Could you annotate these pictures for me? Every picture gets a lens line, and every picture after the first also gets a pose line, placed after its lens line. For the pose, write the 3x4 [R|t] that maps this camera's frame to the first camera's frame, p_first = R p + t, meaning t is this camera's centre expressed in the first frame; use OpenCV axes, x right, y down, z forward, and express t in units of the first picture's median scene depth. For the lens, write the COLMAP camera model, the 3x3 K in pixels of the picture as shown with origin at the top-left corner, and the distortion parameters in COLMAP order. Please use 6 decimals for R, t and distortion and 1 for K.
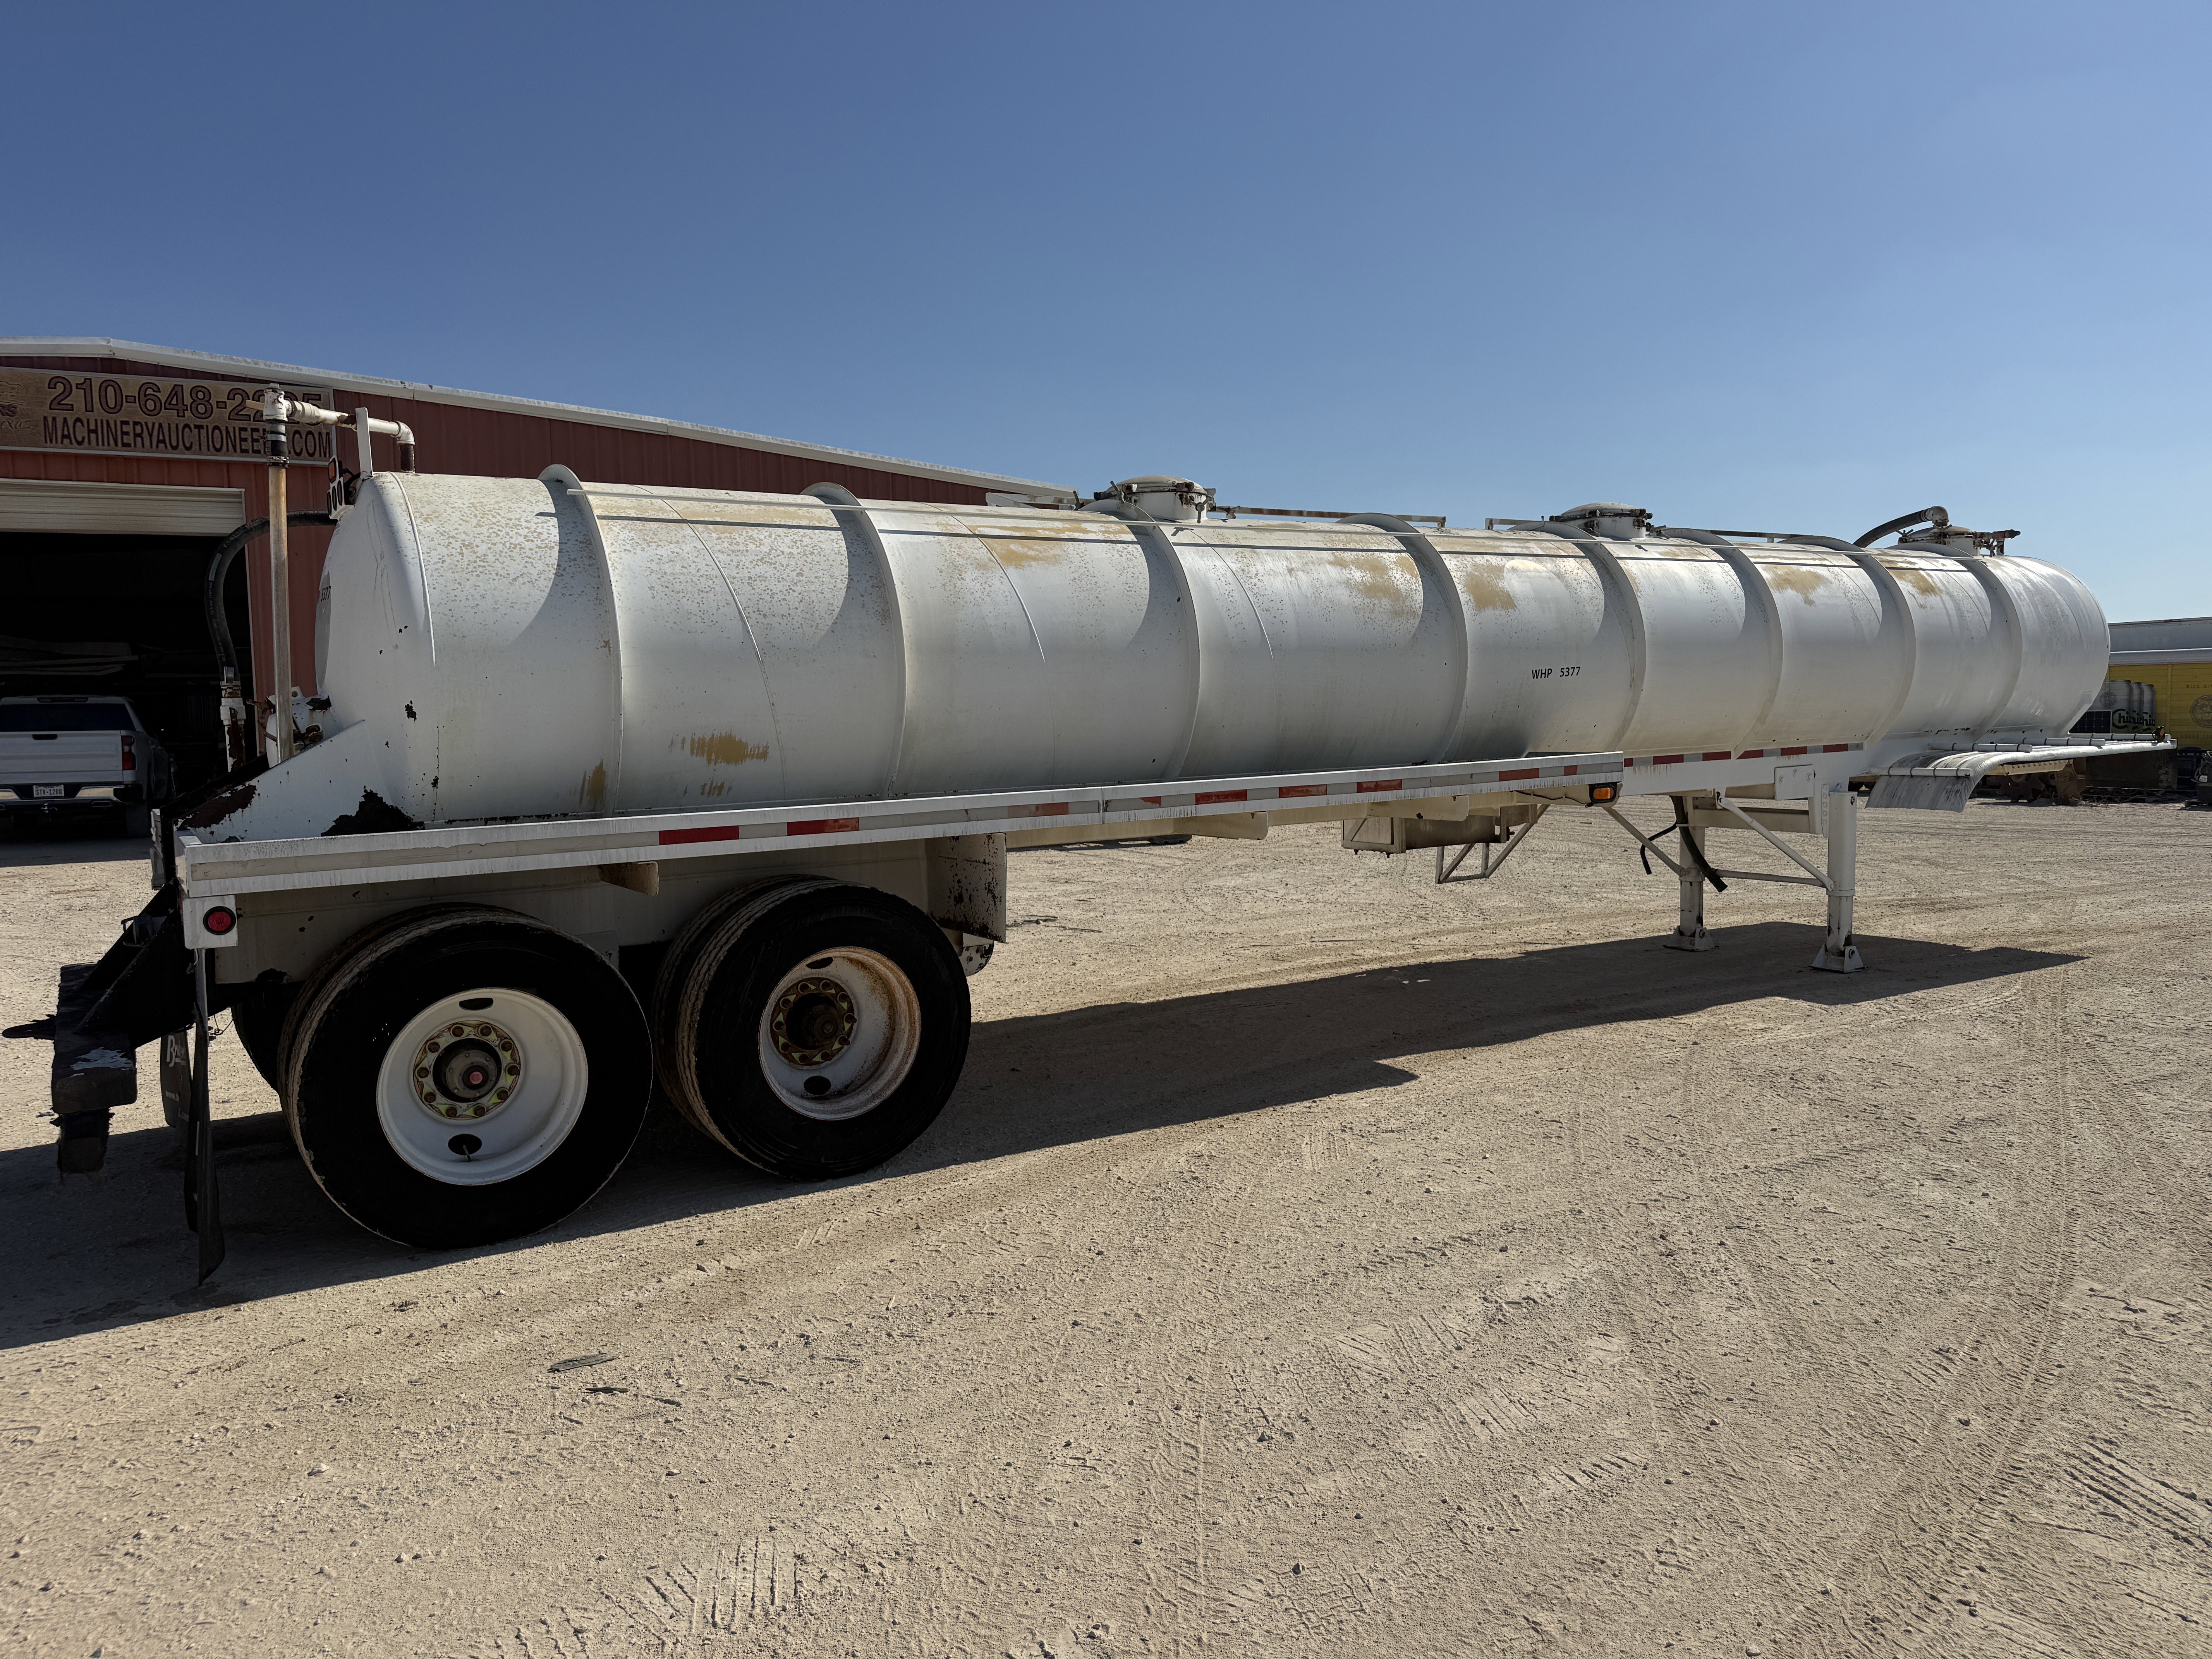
lens RADIAL K [[1537.2, 0, 1107.4], [0, 1537.2, 834.5], [0, 0, 1]] dist [0.057286, -0.069500]
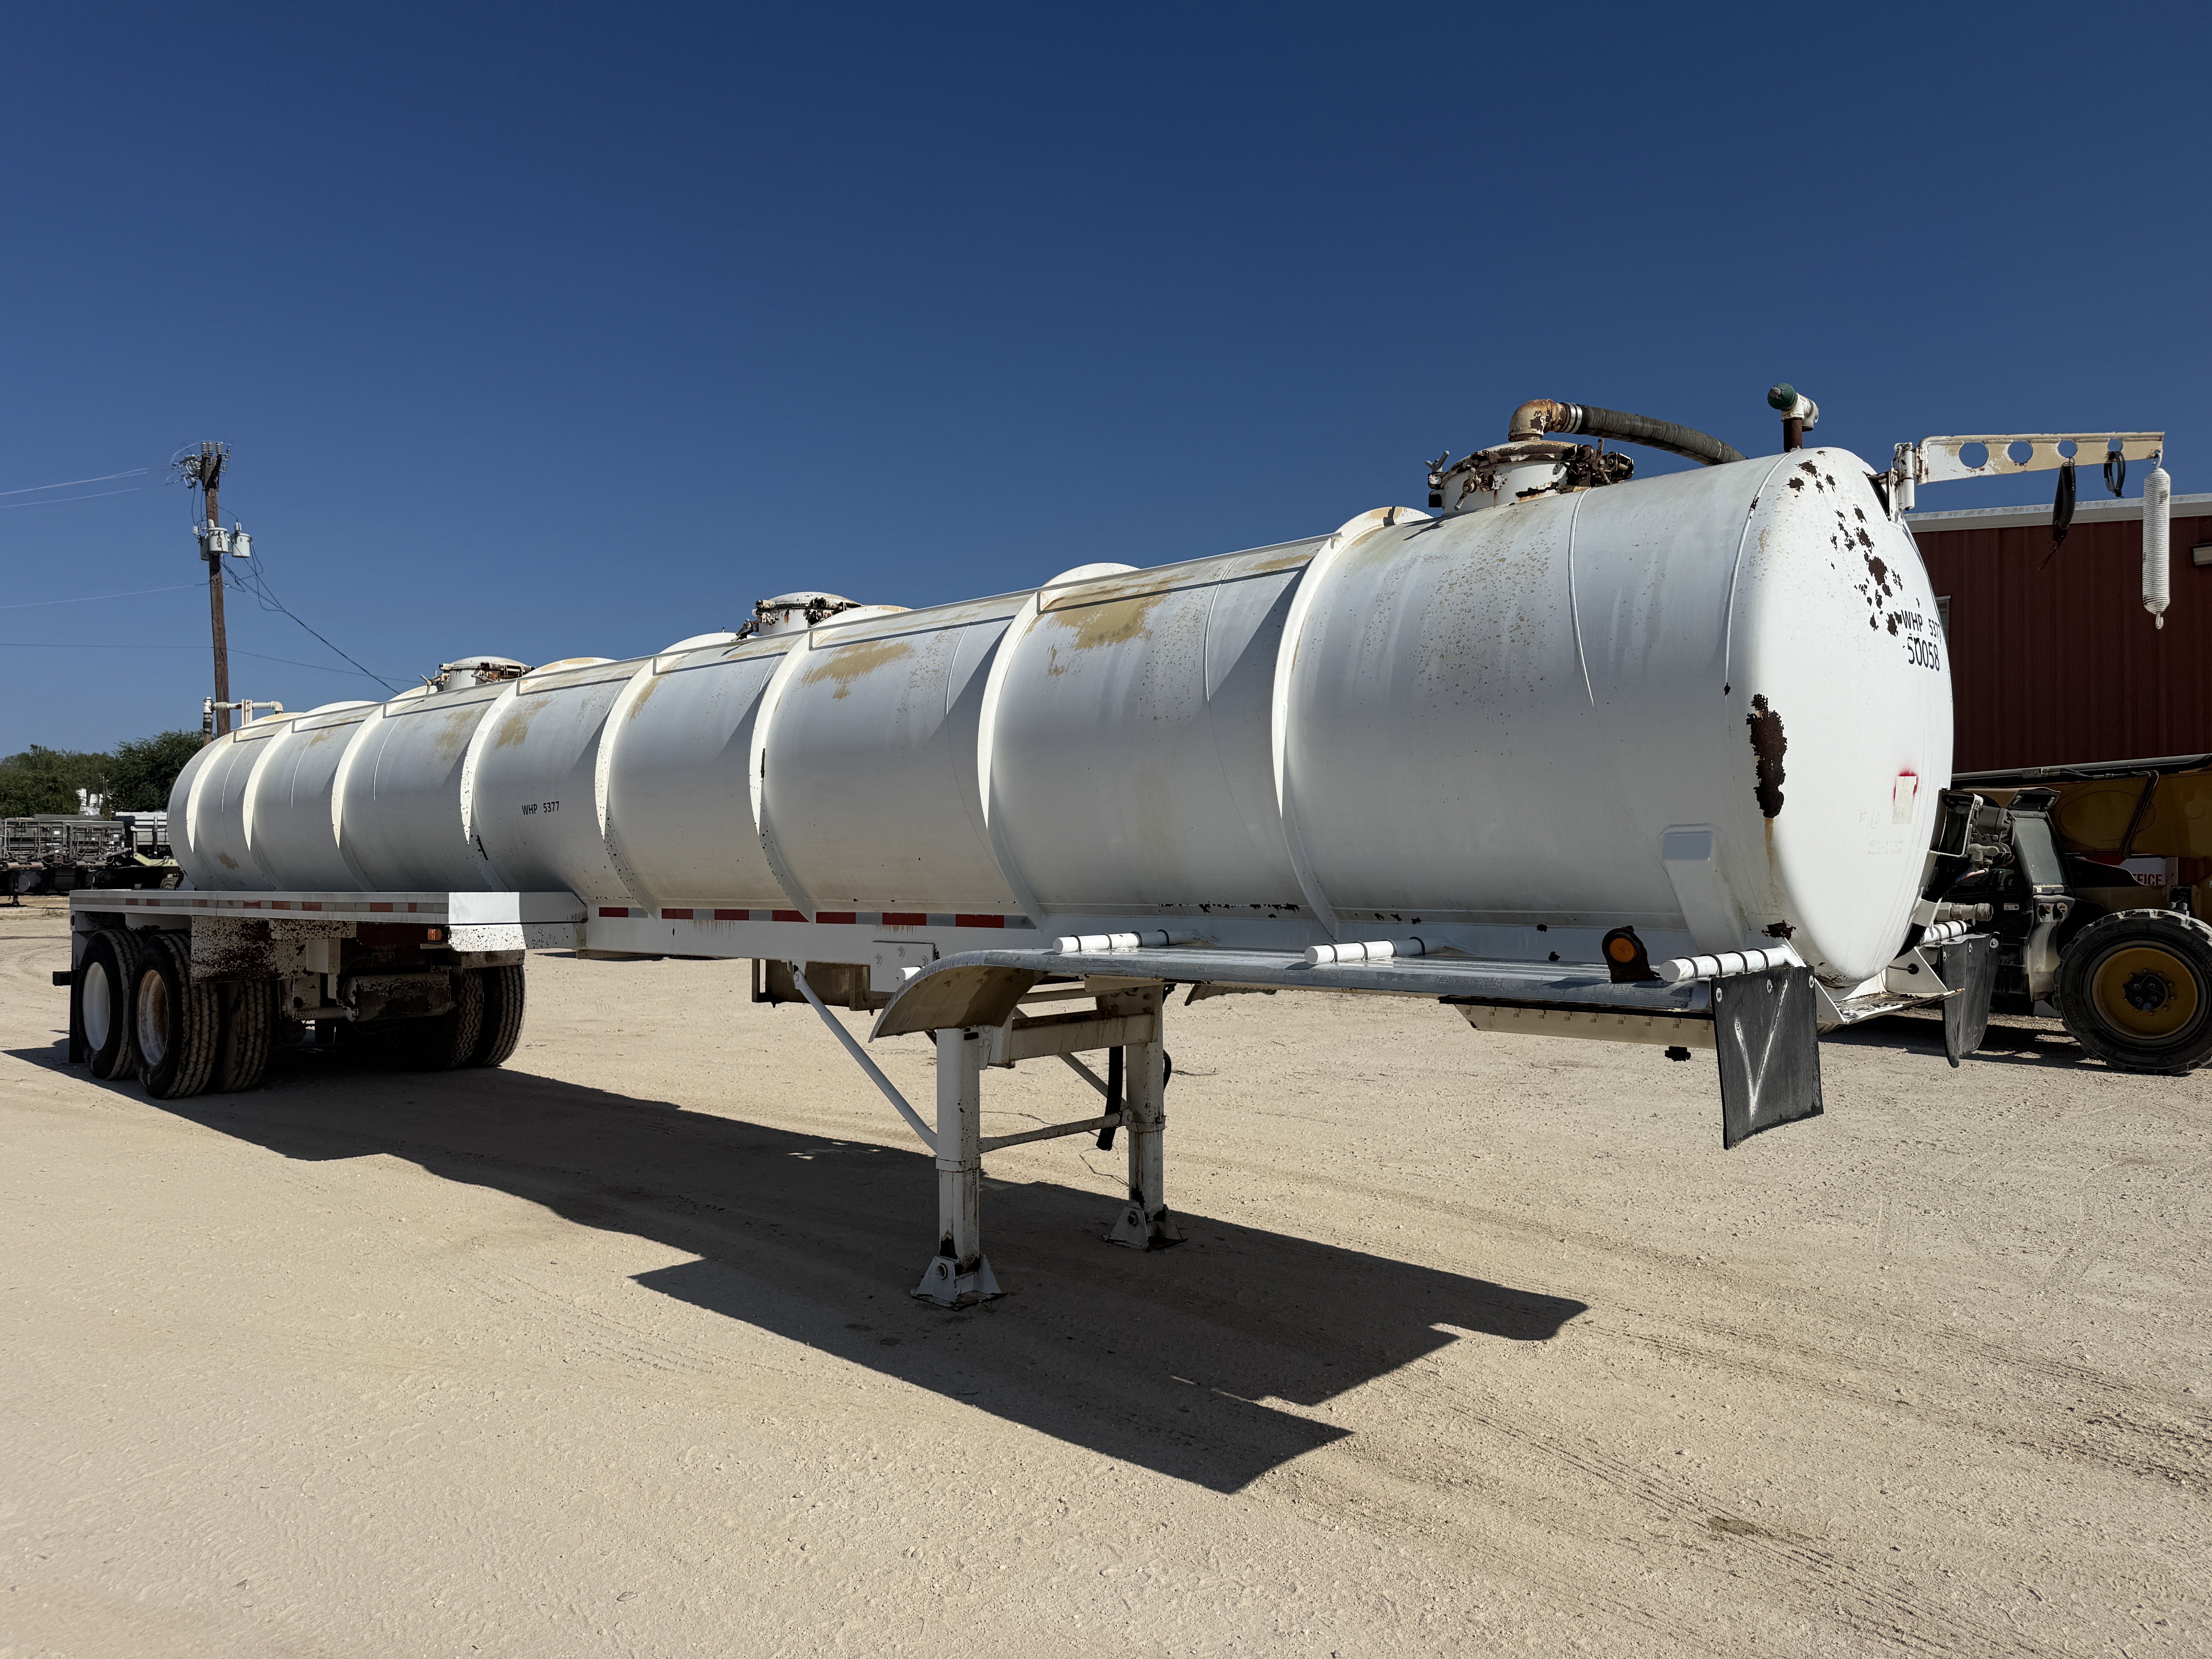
lens RADIAL K [[1537.2, 0, 1107.4], [0, 1537.2, 834.5], [0, 0, 1]] dist [0.057286, -0.069500]
pose [[0.264624, -0.000028, -0.964352, 1.286098], [-0.088436, 0.995785, -0.024296, -0.096058], [0.960288, 0.091713, 0.263507, 1.081223]]
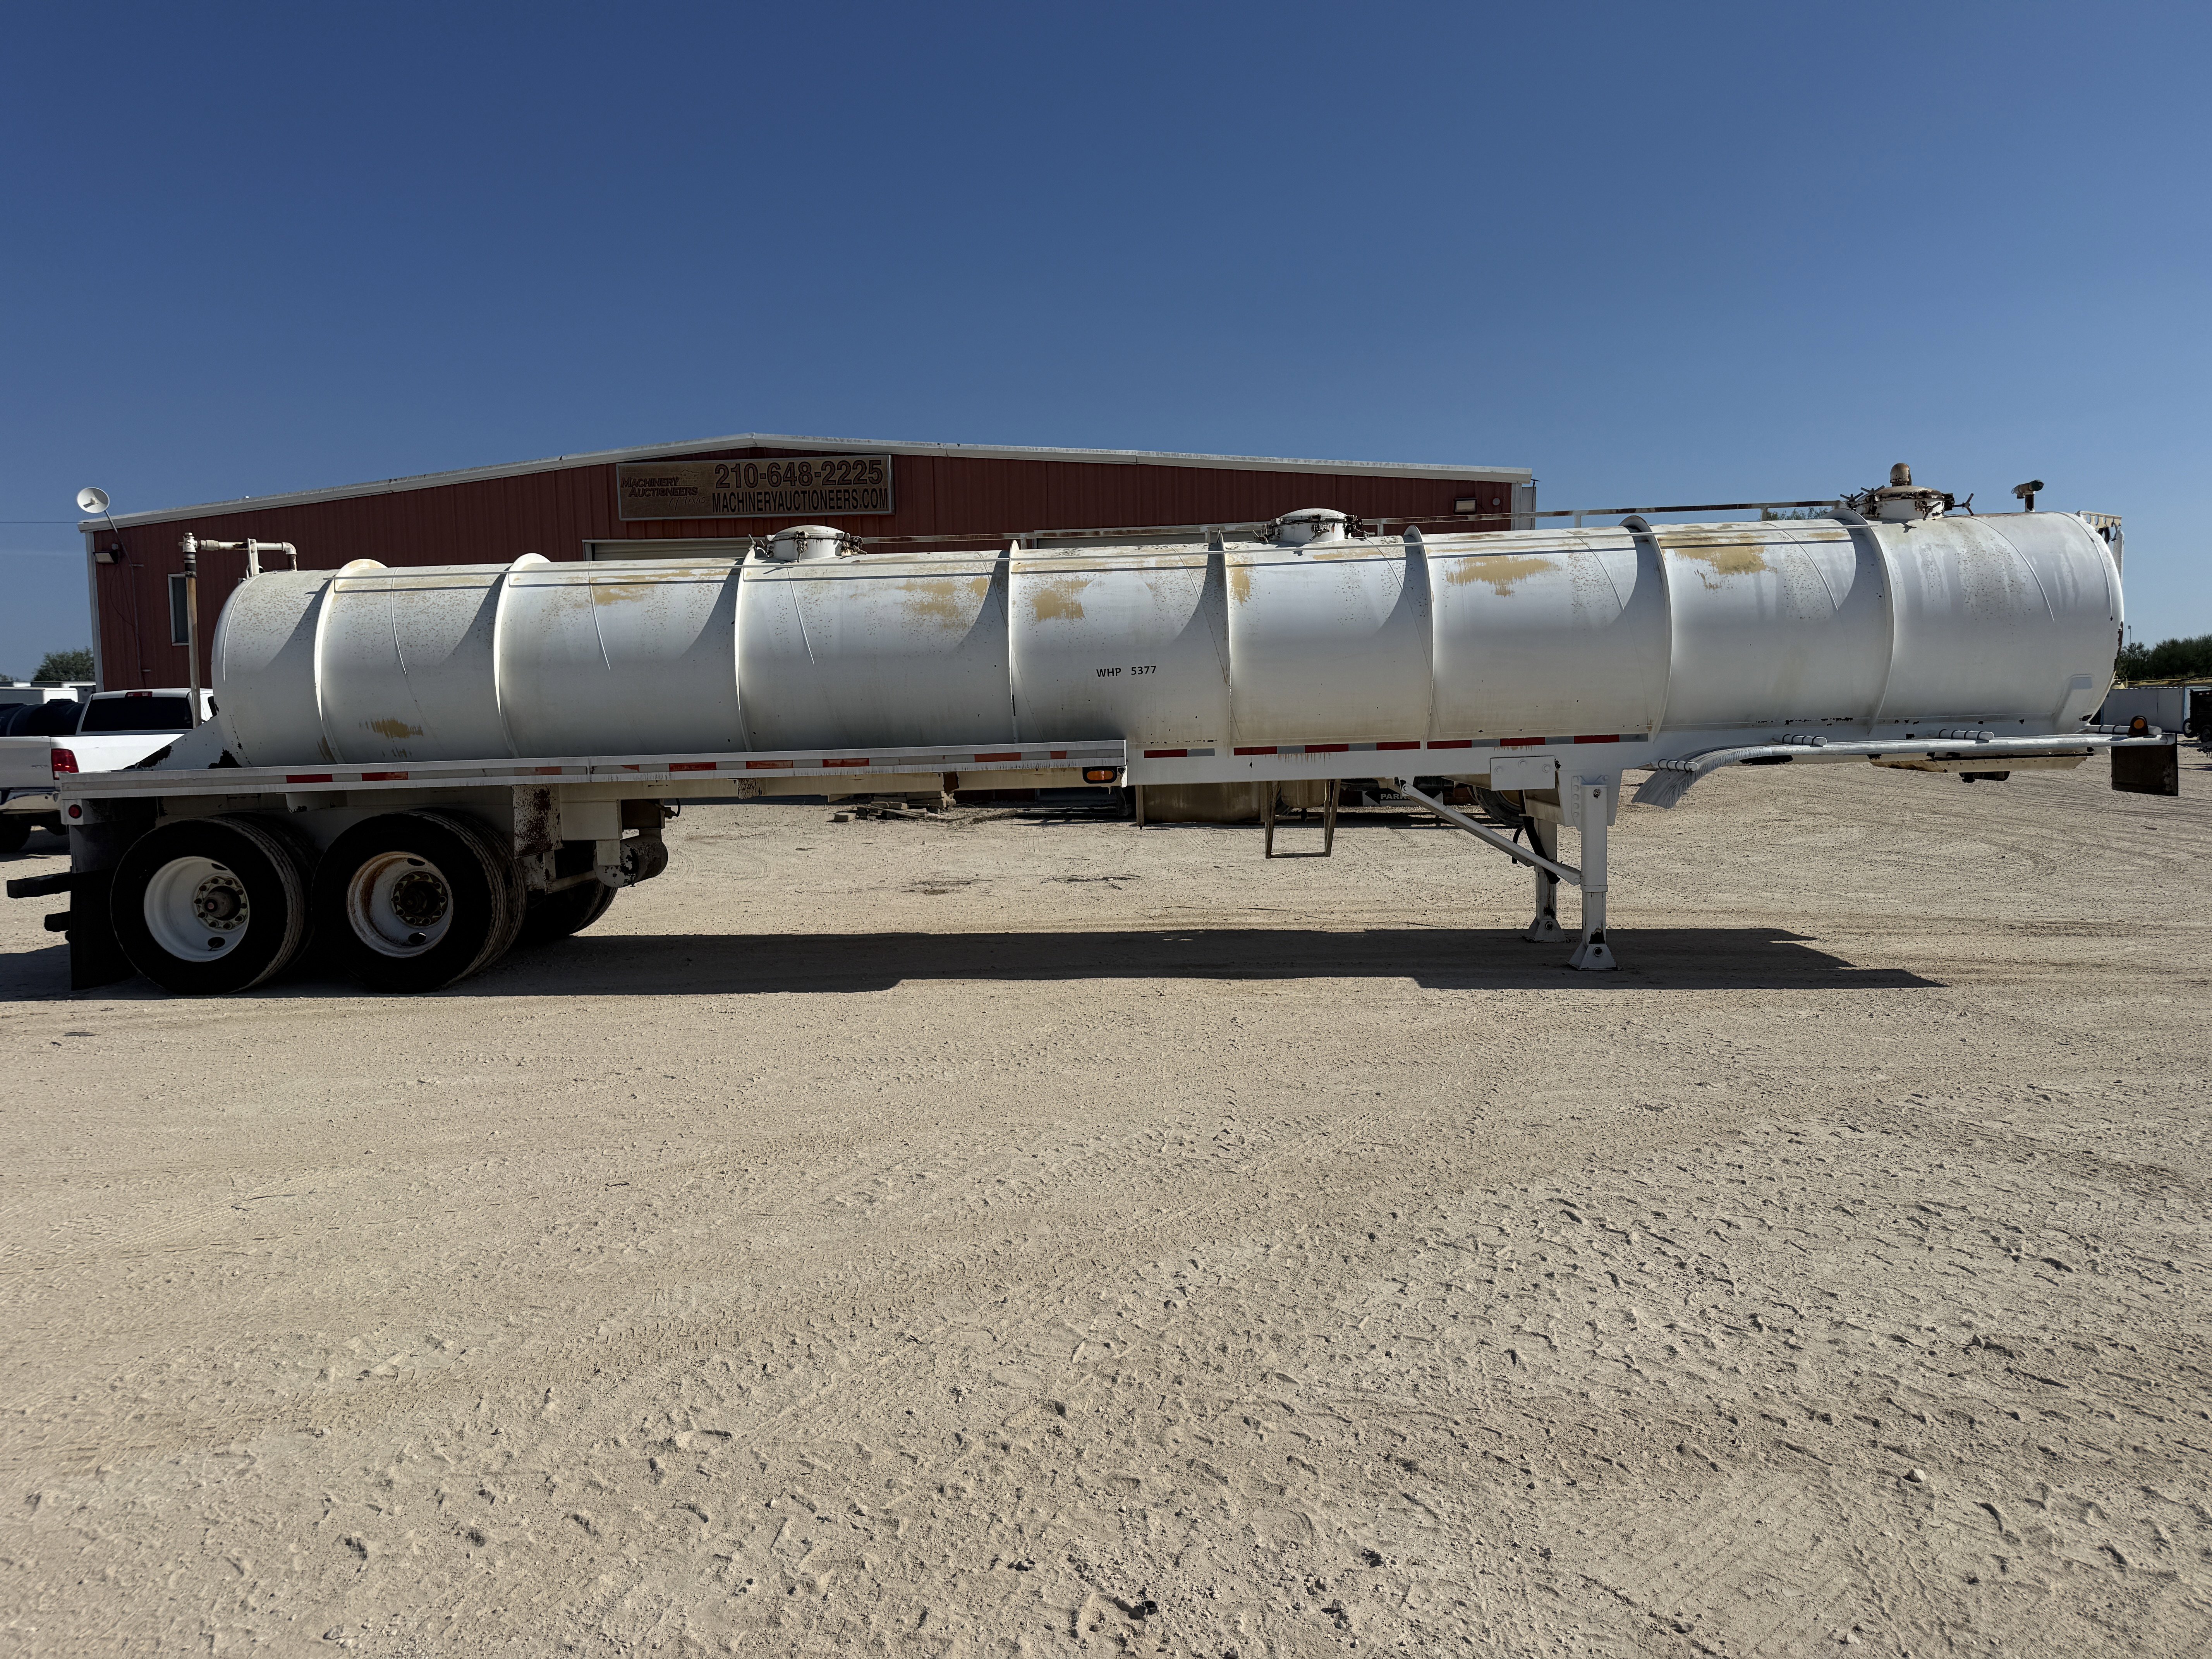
lens RADIAL K [[1517.7, 0, 1105.4], [0, 1517.7, 852.3], [0, 0, 1]] dist [0.164663, -0.320952]
pose [[0.828137, 0.053504, -0.557966, 0.919143], [-0.039707, 0.998533, 0.036817, -0.010404], [0.559117, -0.008335, 0.829047, 0.043160]]
